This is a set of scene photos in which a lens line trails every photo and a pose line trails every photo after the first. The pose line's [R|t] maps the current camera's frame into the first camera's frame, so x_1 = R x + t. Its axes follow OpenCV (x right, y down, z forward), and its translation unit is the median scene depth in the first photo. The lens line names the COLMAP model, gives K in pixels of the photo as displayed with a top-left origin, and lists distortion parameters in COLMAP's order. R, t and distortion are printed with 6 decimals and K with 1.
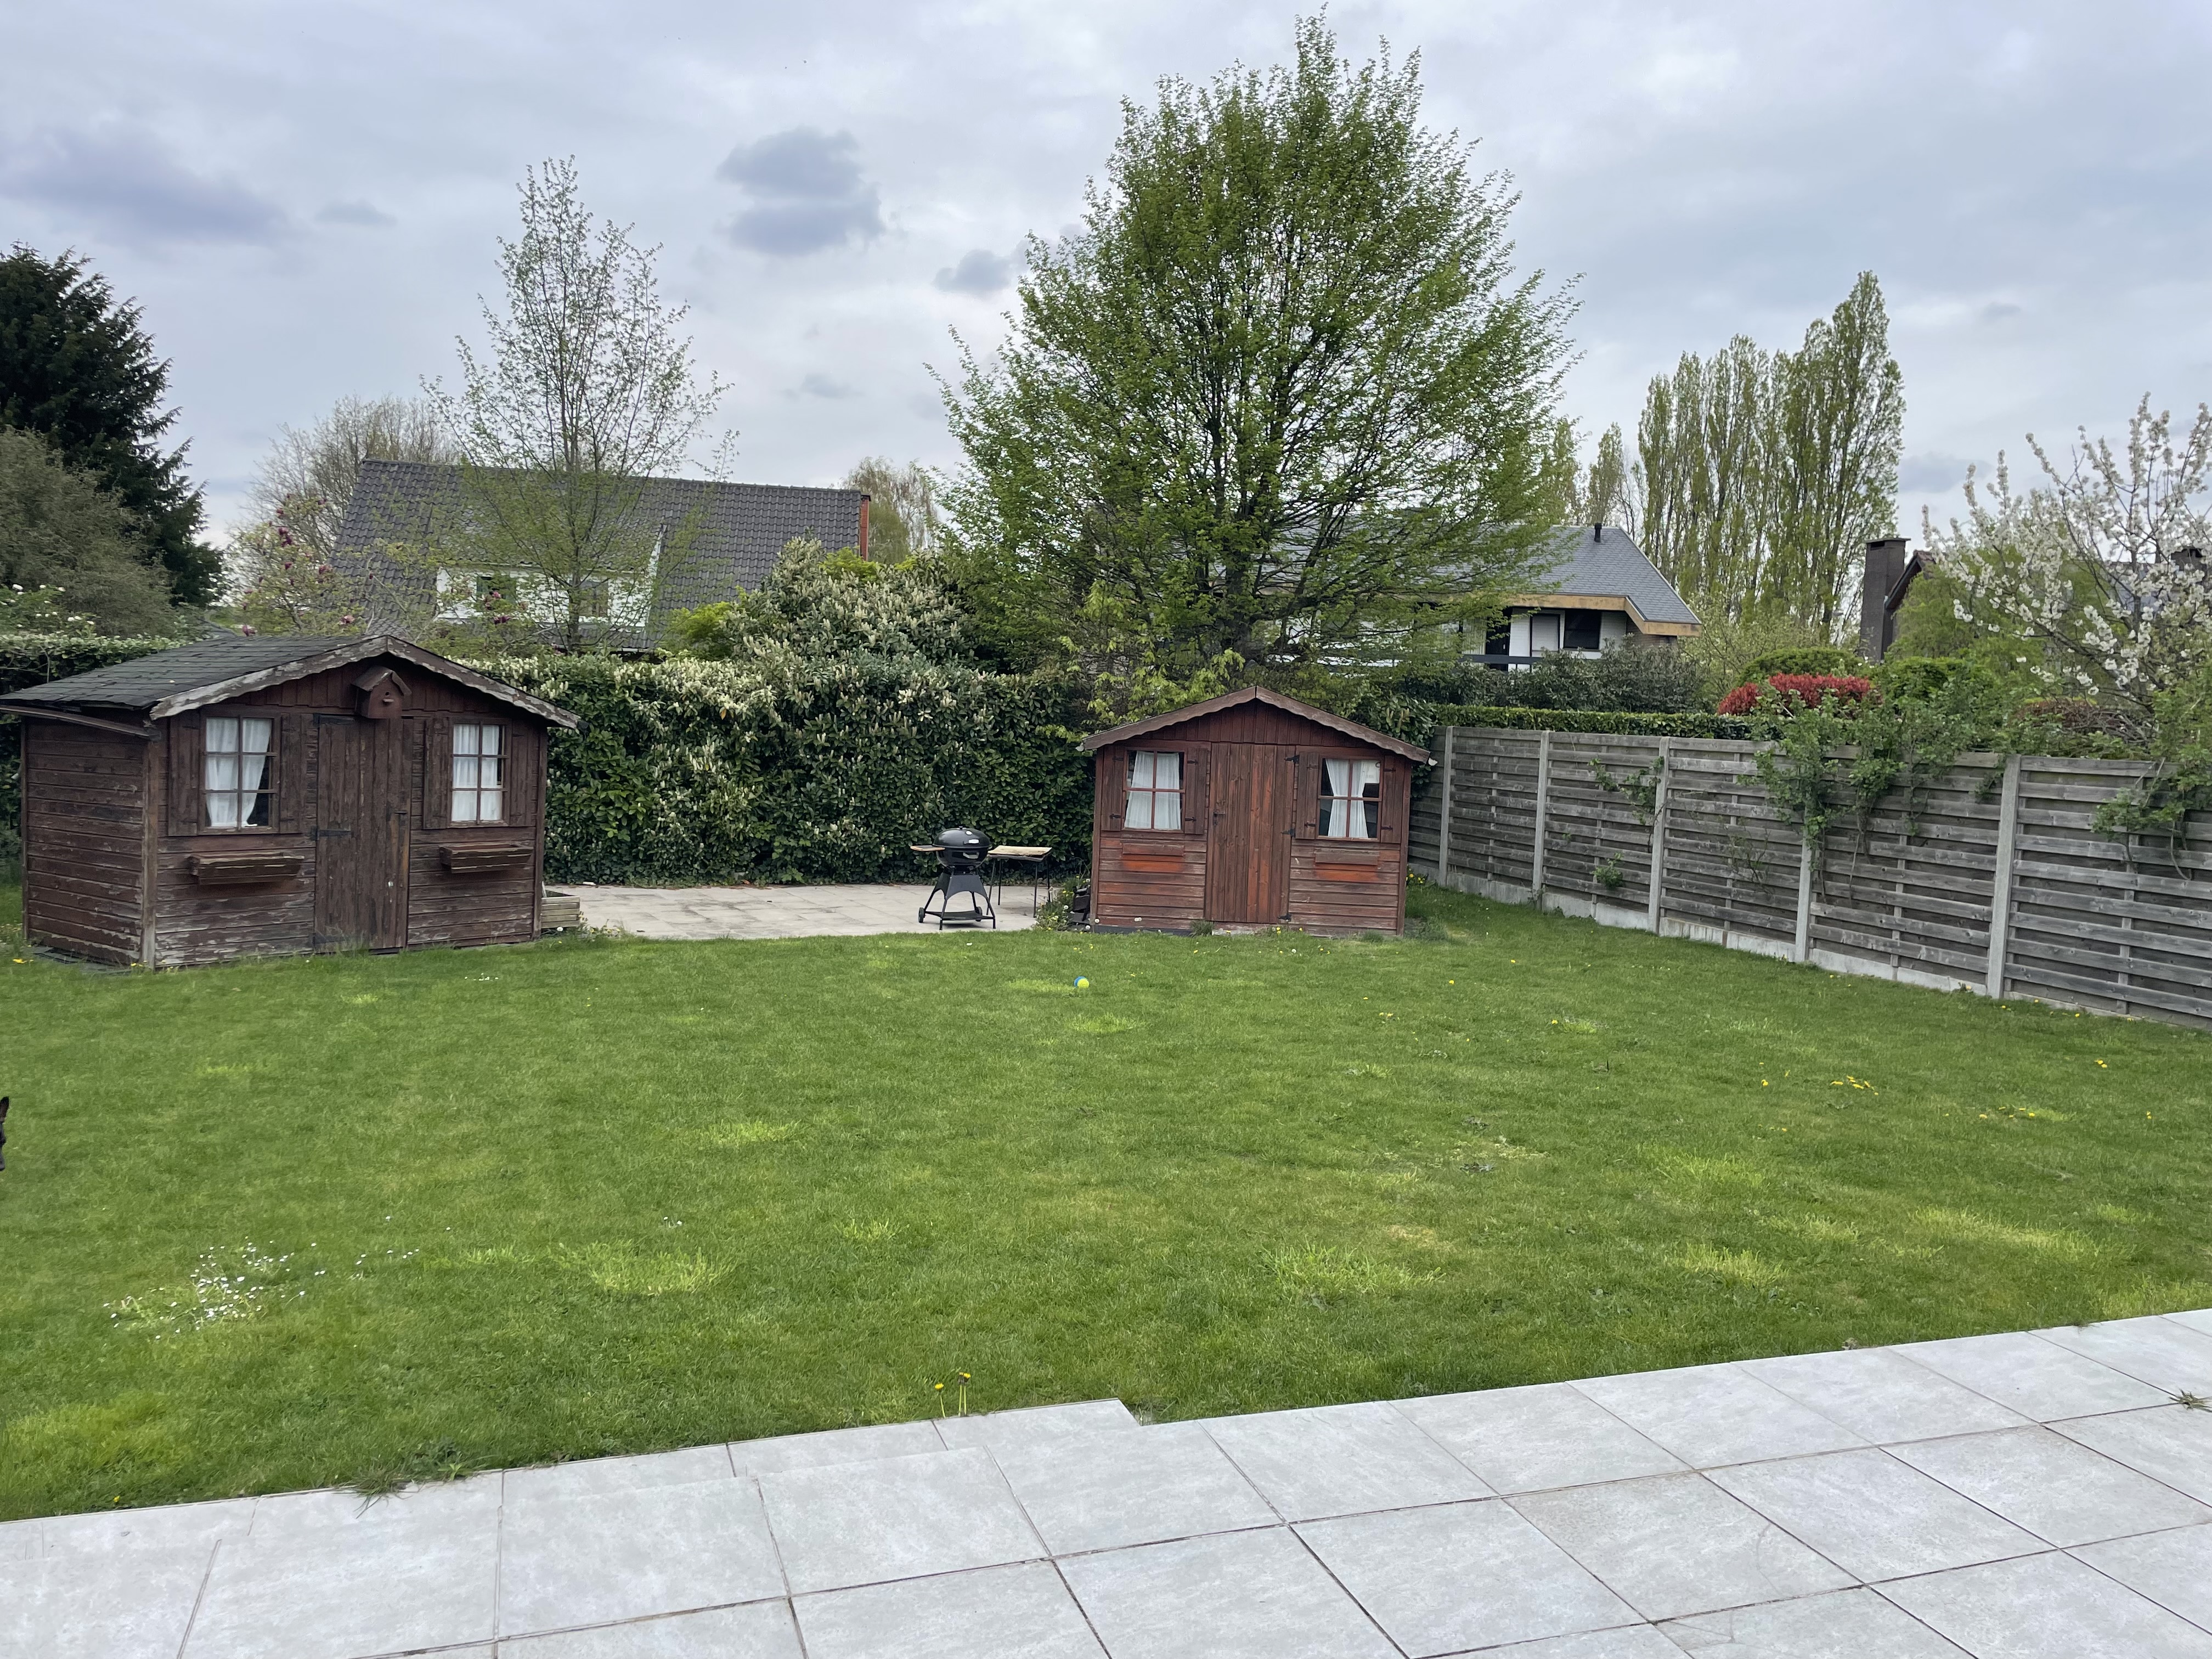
lens RADIAL K [[1674.2, 0, 1138.2], [0, 1674.2, 810.5], [0, 0, 1]] dist [0.089275, -0.112651]
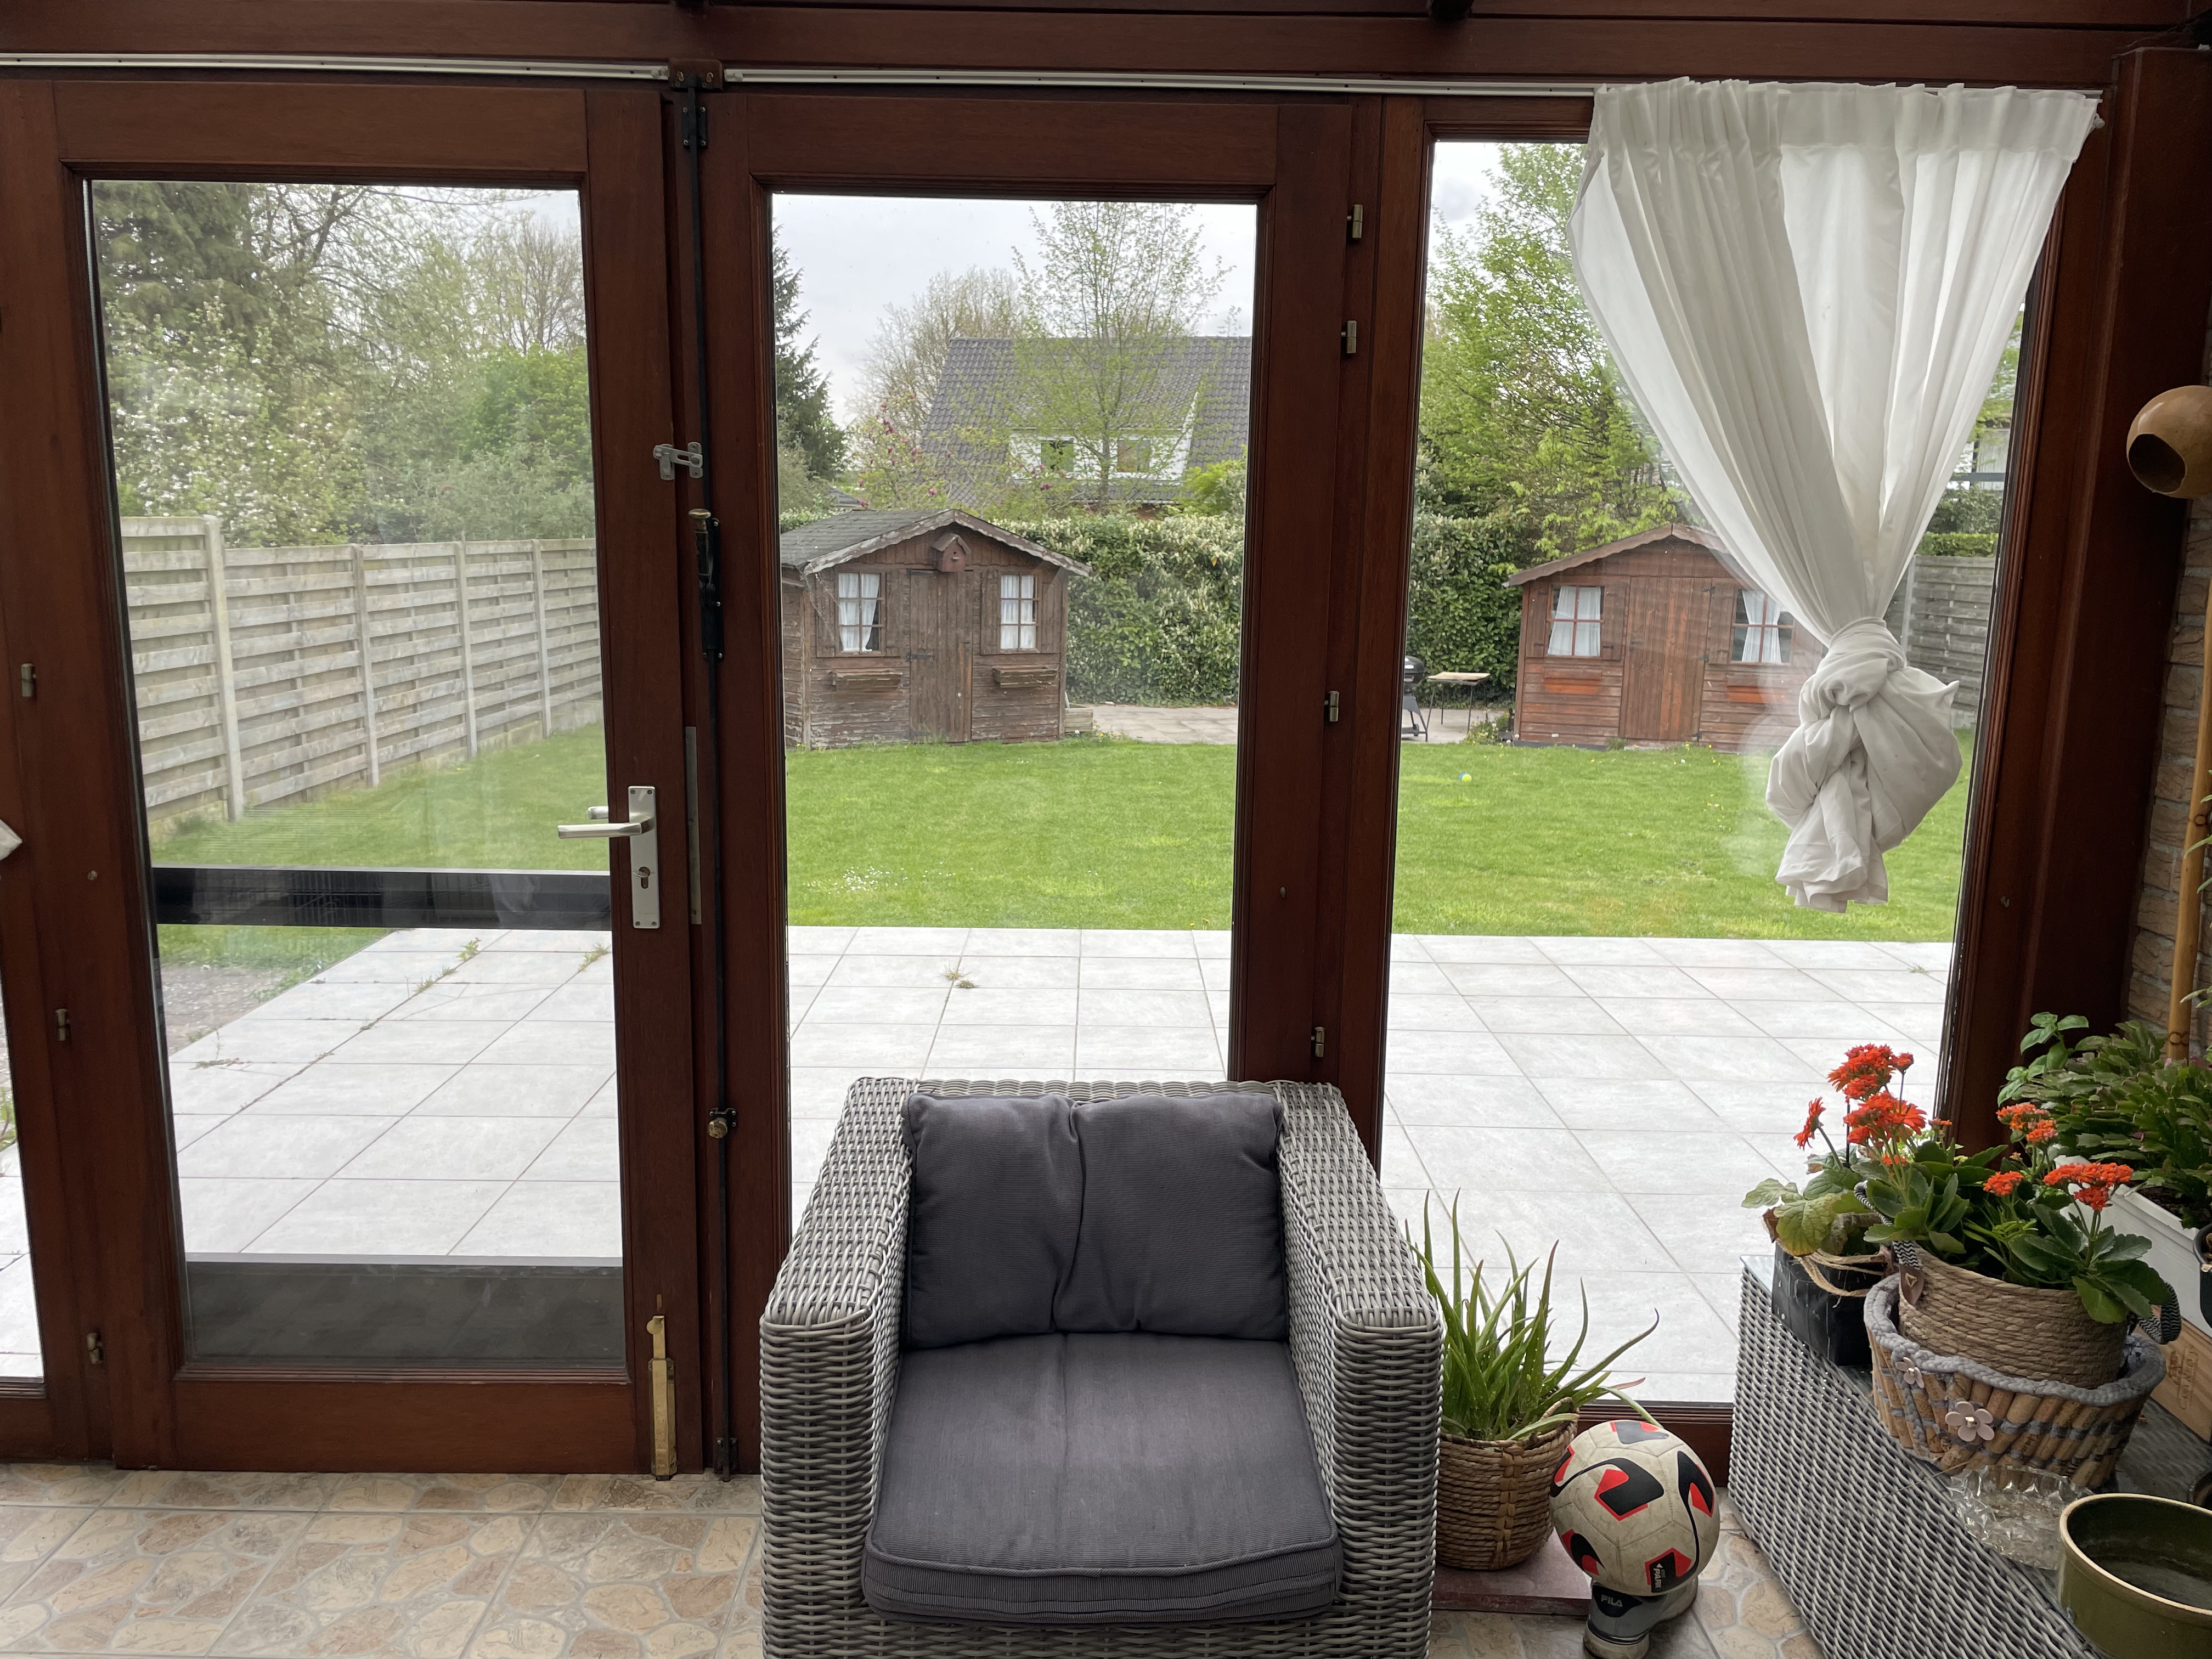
lens RADIAL K [[1674.2, 0, 1104.5], [0, 1674.2, 836.5], [0, 0, 1]] dist [0.089275, -0.112651]
pose [[0.941939, 0.034799, -0.333976, 0.097793], [0.001660, 0.994121, 0.108266, 0.008881], [0.335780, -0.102535, 0.936343, -0.185888]]
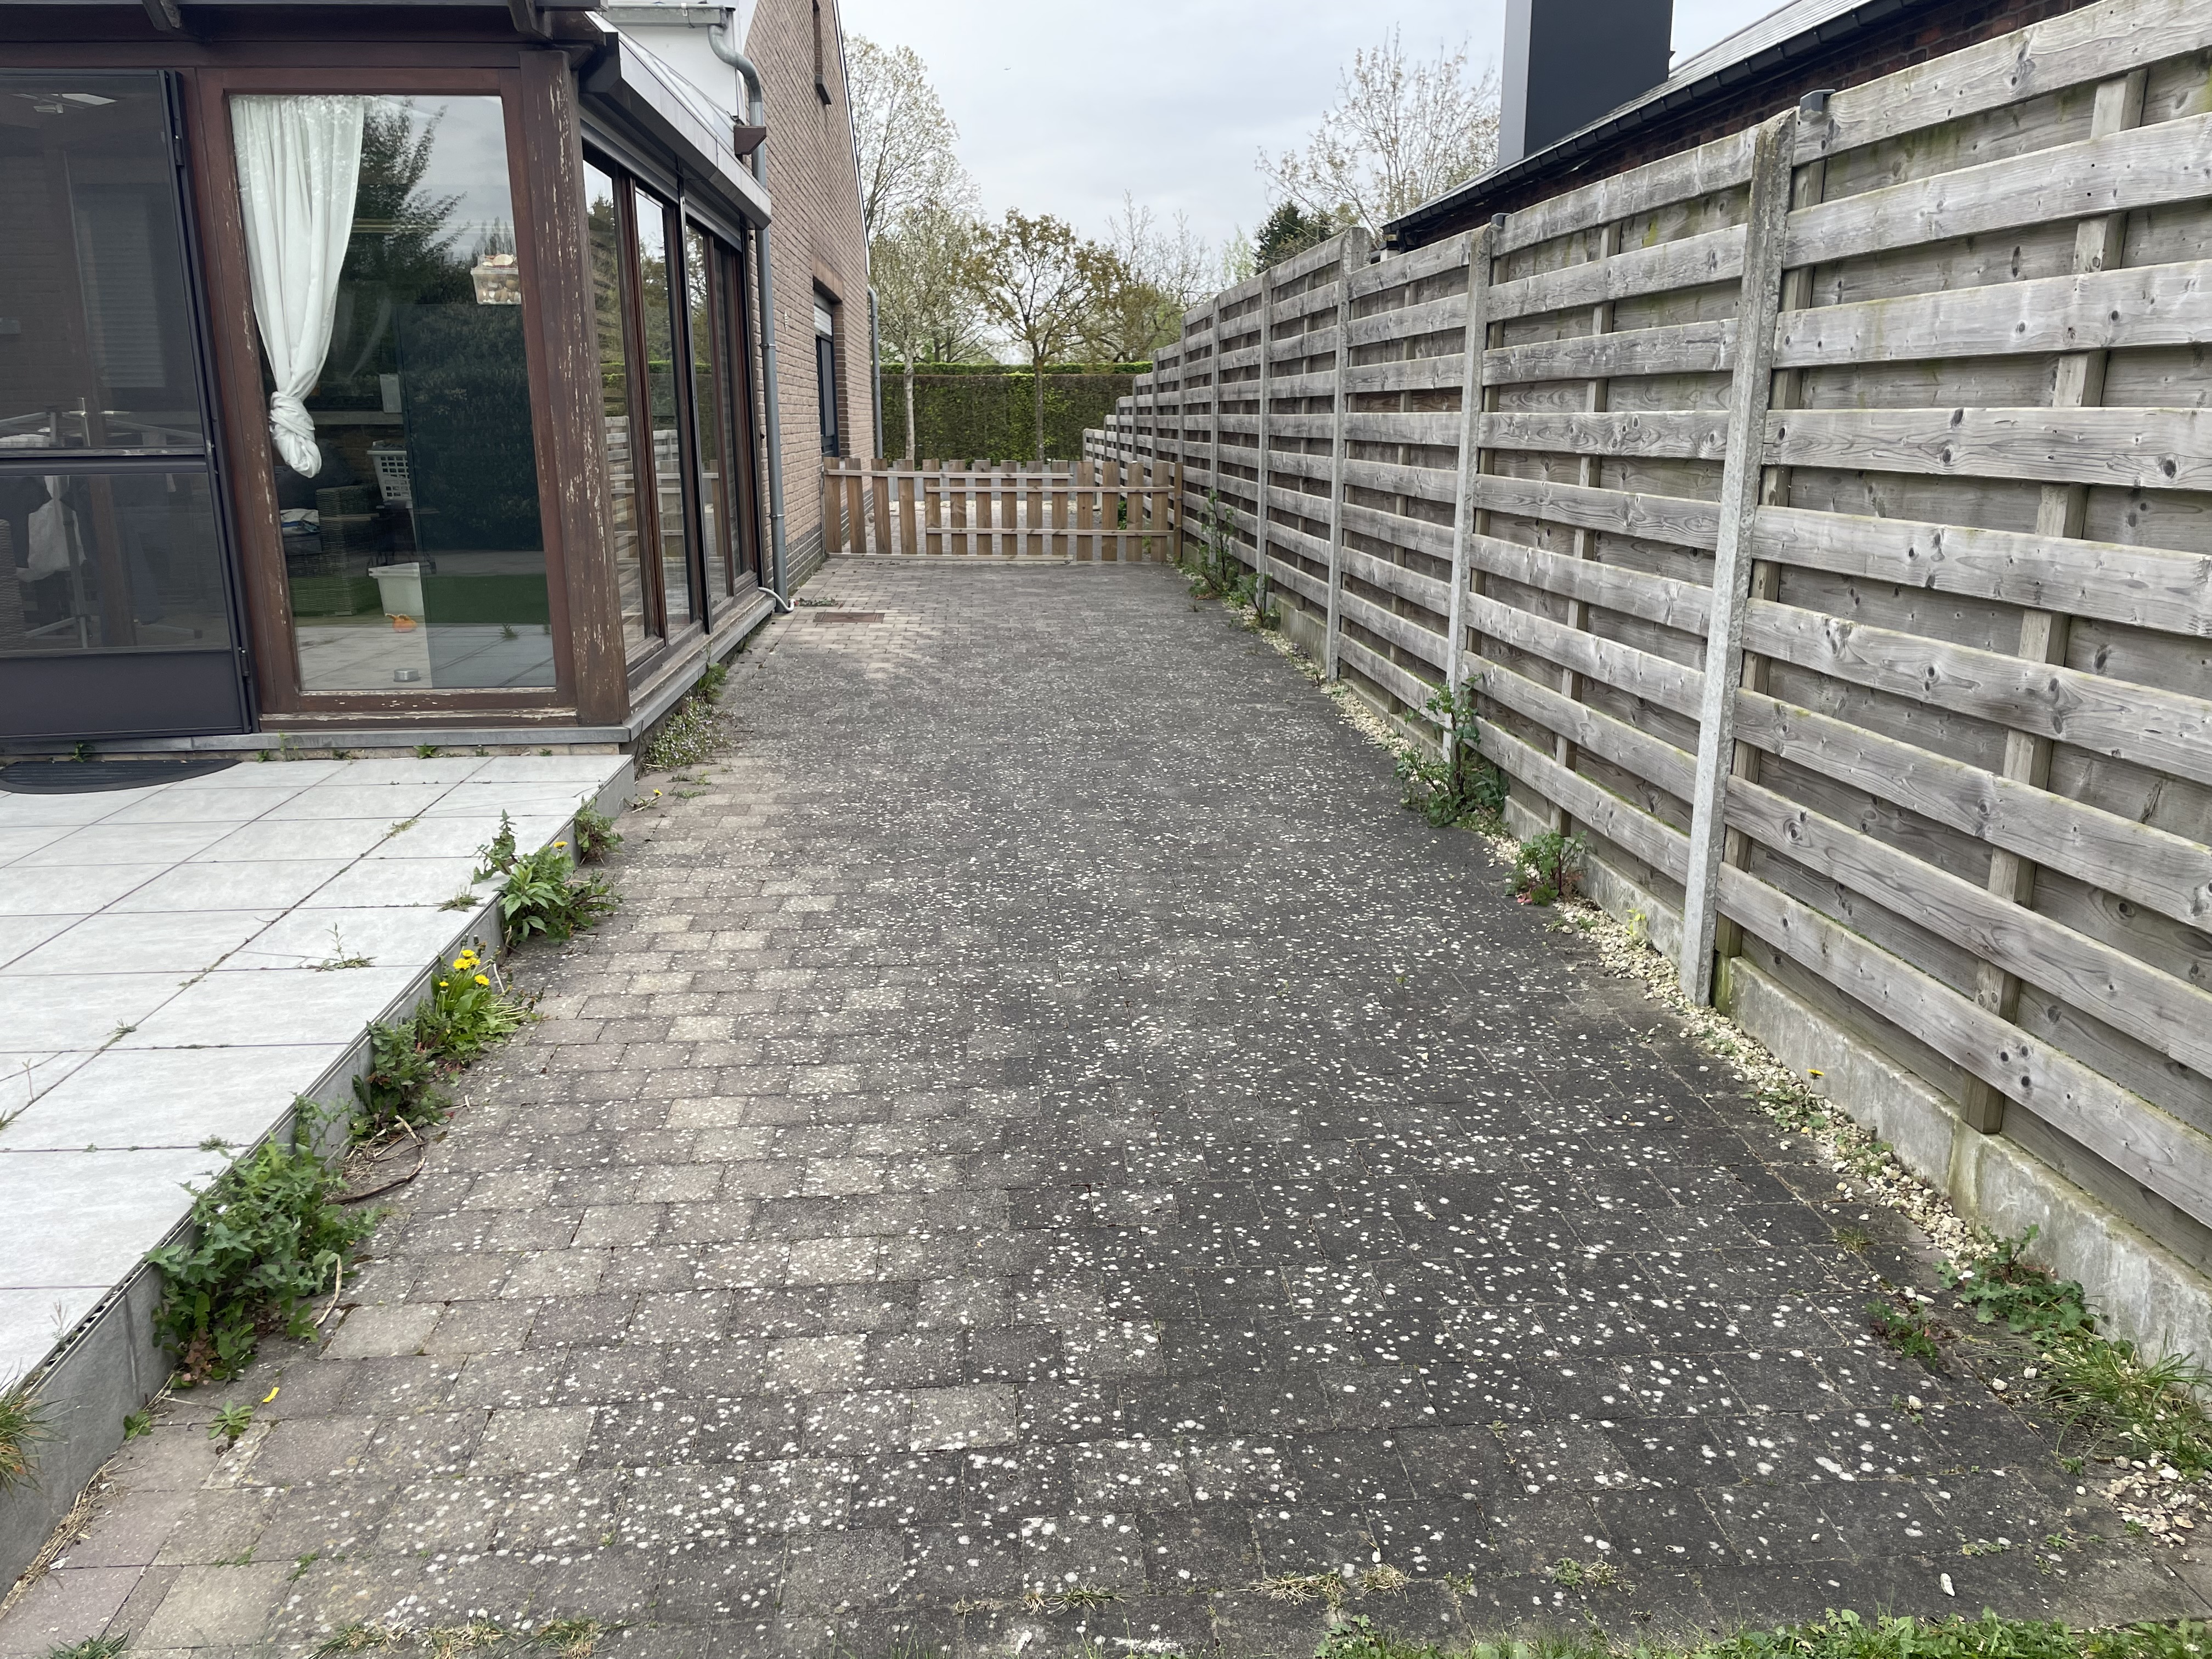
lens RADIAL K [[1674.2, 0, 1106.7], [0, 1674.2, 828.5], [0, 0, 1]] dist [0.089275, -0.112651]
pose [[-0.963482, -0.097181, 0.249517, -0.296470], [-0.015293, 0.950269, 0.311056, -0.005862], [-0.267337, 0.295881, -0.917053, 0.208082]]
